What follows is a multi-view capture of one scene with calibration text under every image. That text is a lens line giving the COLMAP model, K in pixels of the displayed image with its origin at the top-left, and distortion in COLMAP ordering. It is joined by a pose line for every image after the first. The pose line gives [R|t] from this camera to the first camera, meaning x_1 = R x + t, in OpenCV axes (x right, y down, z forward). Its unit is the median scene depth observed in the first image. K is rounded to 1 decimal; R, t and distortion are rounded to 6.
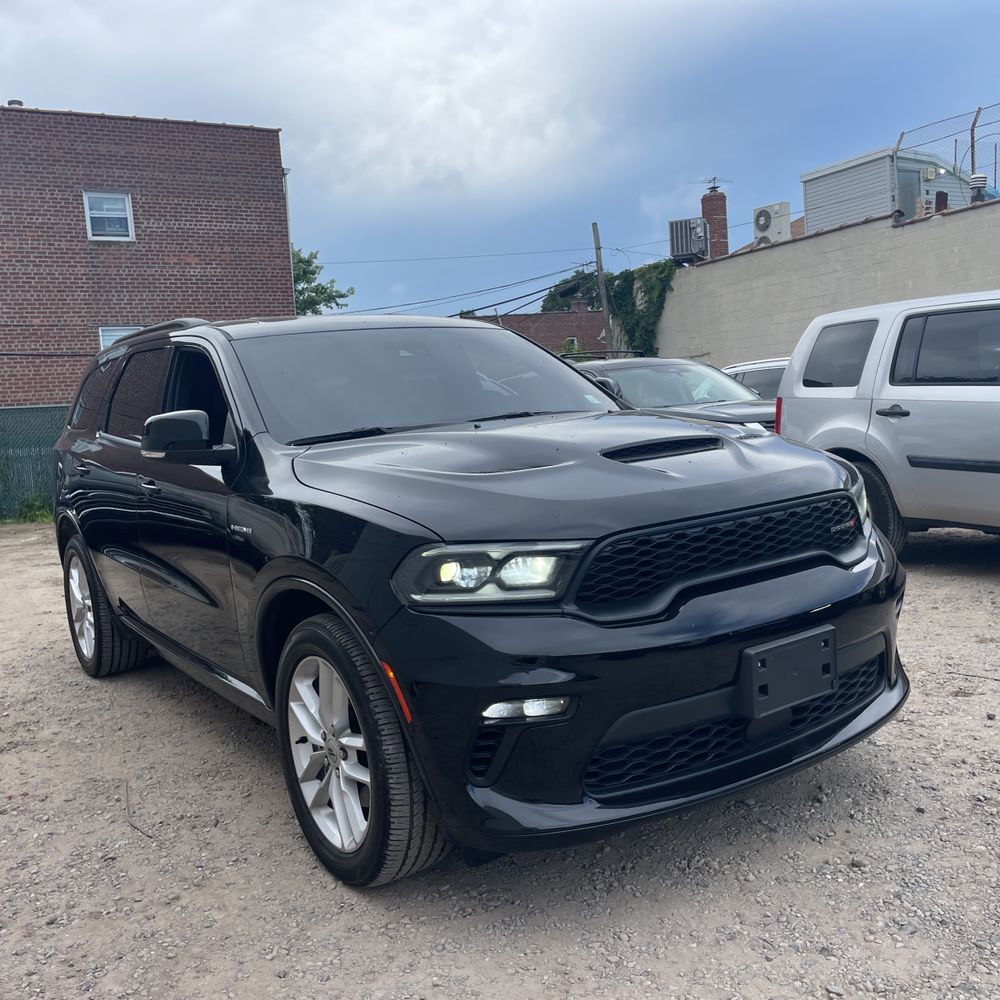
lens RADIAL K [[994.5, 0, 500.2], [0, 994.5, 492.8], [0, 0, 1]] dist [0.094900, -0.127690]
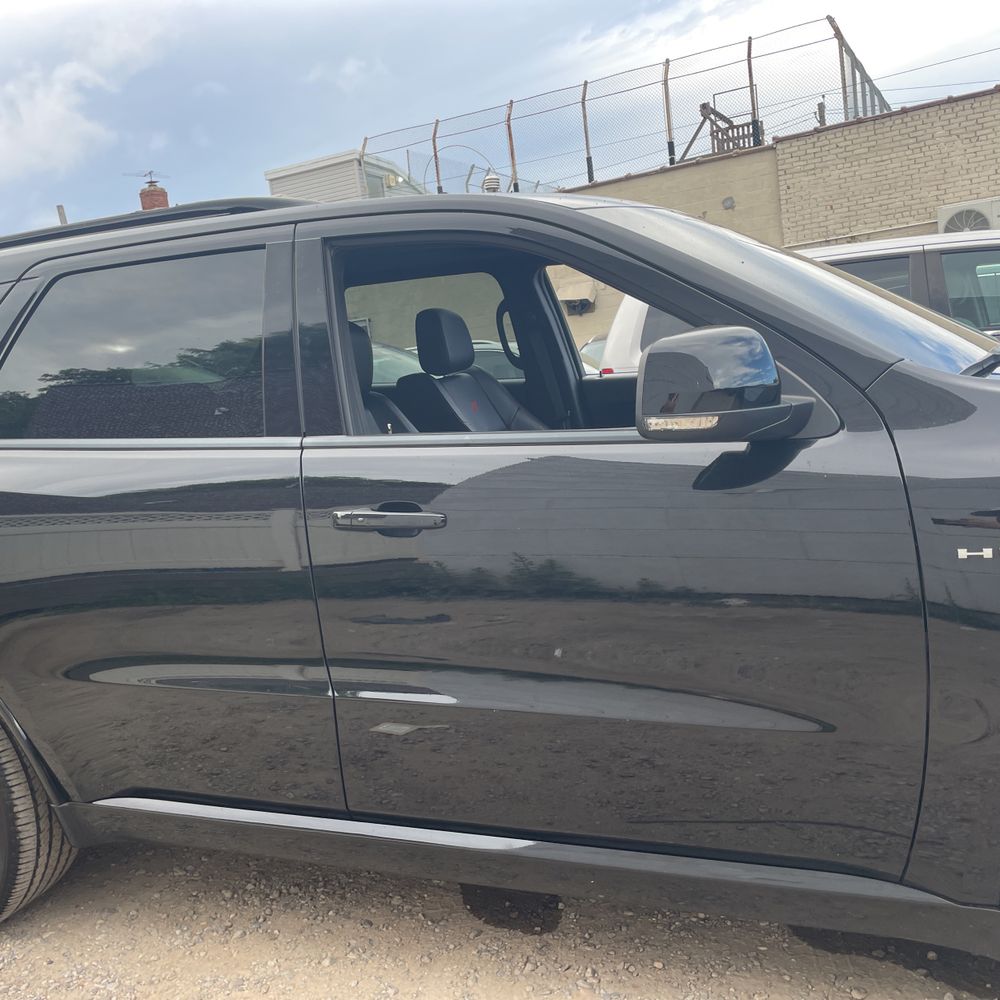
lens RADIAL K [[1002.8, 0, 494.8], [0, 1002.8, 503.5], [0, 0, 1]] dist [0.078715, -0.099879]
pose [[0.841114, -0.103354, 0.530891, -0.104550], [0.104656, 0.994122, 0.027725, -0.003760], [-0.530636, 0.032241, 0.846986, 0.103925]]
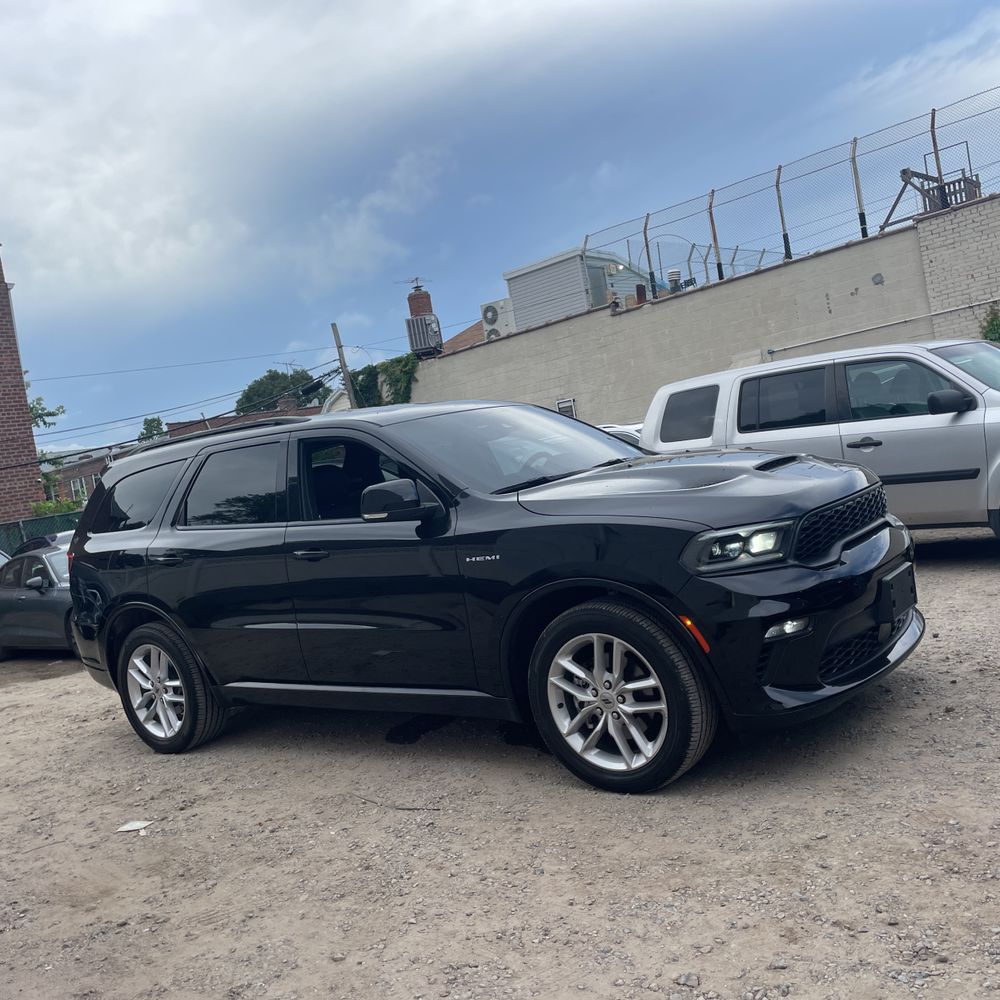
lens RADIAL K [[994.5, 0, 500.2], [0, 994.5, 492.8], [0, 0, 1]] dist [0.094900, -0.127690]
pose [[0.949899, -0.100716, 0.295886, -0.089104], [0.127649, 0.989121, -0.073115, 0.007096], [-0.285303, 0.107221, 0.952421, -0.039668]]
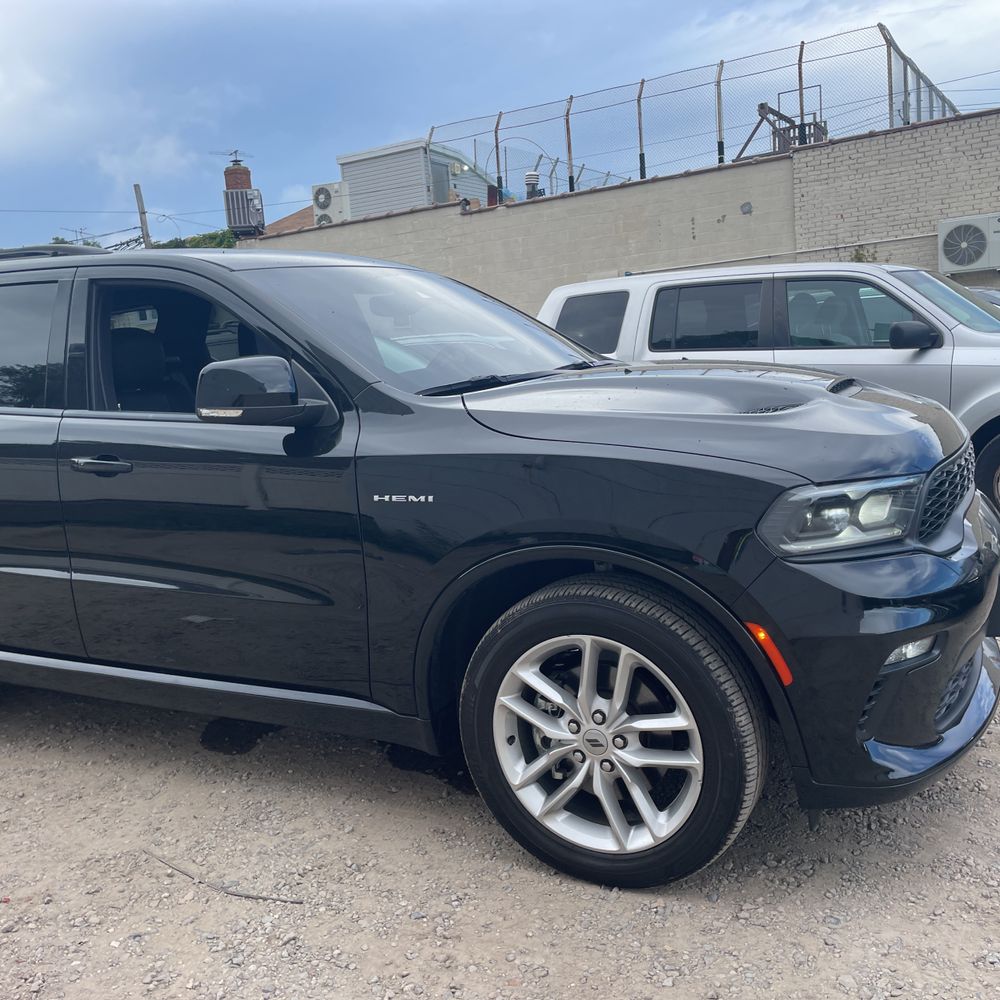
lens RADIAL K [[1006.7, 0, 505.8], [0, 1006.7, 487.9], [0, 0, 1]] dist [0.085869, -0.112564]
pose [[0.880304, -0.056633, 0.471018, -0.082084], [0.051718, 0.998388, 0.023382, 0.001855], [-0.471583, 0.003776, 0.881814, 0.034326]]
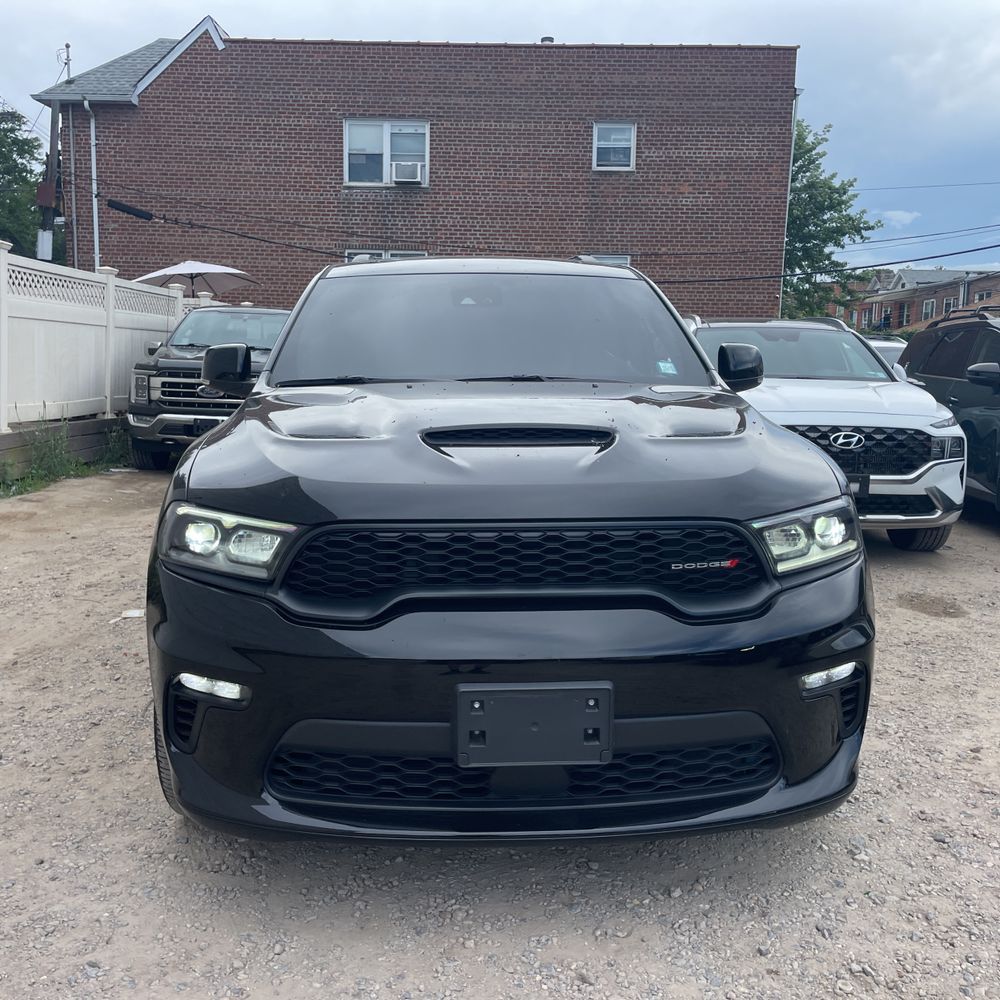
lens RADIAL K [[994.1, 0, 488.1], [0, 994.1, 497.0], [0, 0, 1]] dist [0.094956, -0.149461]
pose [[0.853173, 0.158322, -0.497020, 0.074250], [-0.122640, 0.987000, 0.103879, -0.009573], [0.507005, -0.027672, 0.861499, 0.034219]]
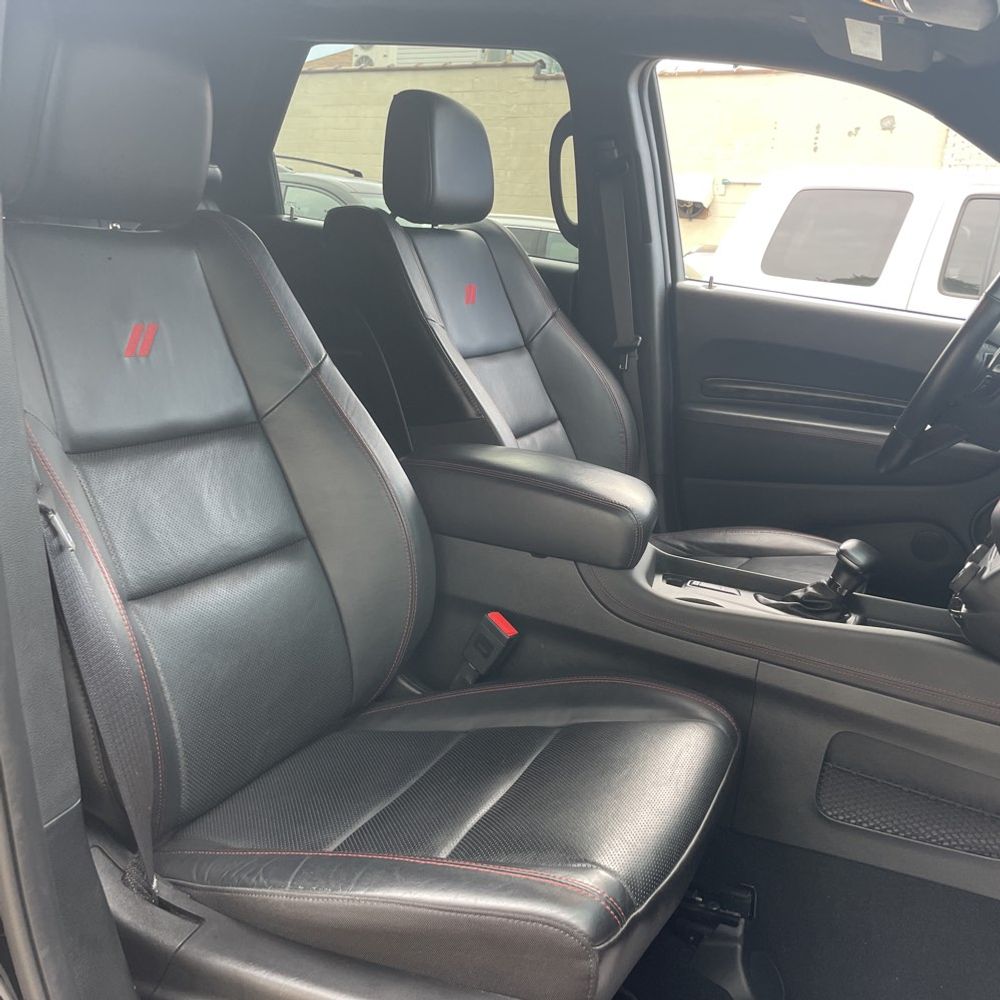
lens RADIAL K [[1018.9, 0, 513.3], [0, 1018.9, 501.9], [0, 0, 1]] dist [0.096896, -0.150660]
pose [[0.867255, 0.022914, 0.497336, -0.066208], [-0.099610, 0.986728, 0.128238, -0.008437], [-0.487798, -0.160754, 0.858028, 0.153482]]
